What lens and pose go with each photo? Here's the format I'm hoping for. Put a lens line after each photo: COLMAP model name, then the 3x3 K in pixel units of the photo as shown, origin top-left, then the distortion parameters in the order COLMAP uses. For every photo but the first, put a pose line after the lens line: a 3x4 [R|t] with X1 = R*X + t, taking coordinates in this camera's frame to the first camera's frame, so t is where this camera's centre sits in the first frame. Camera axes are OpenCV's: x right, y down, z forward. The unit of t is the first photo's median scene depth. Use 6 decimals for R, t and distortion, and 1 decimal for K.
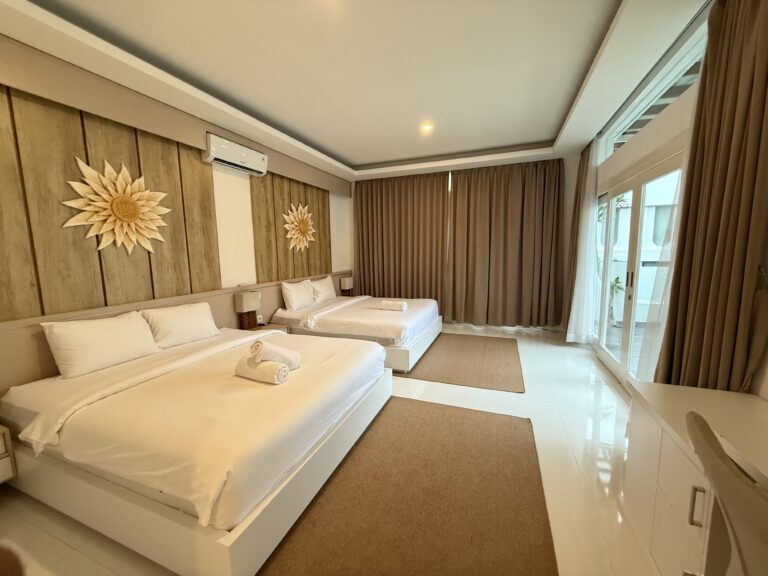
lens RADIAL K [[307.9, 0, 385.4], [0, 307.9, 293.6], [0, 0, 1]] dist [-0.000376, -0.000558]
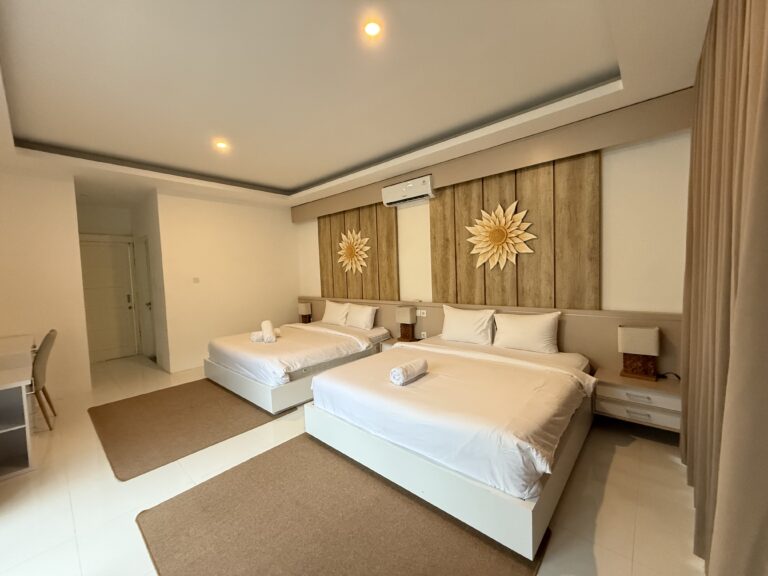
lens RADIAL K [[307.9, 0, 376.1], [0, 307.9, 287.0], [0, 0, 1]] dist [-0.000376, -0.000558]
pose [[-0.359073, 0.083987, -0.929523, 0.591422], [-0.082961, 0.989128, 0.121421, -0.188274], [0.929615, 0.120713, -0.348202, 1.157507]]
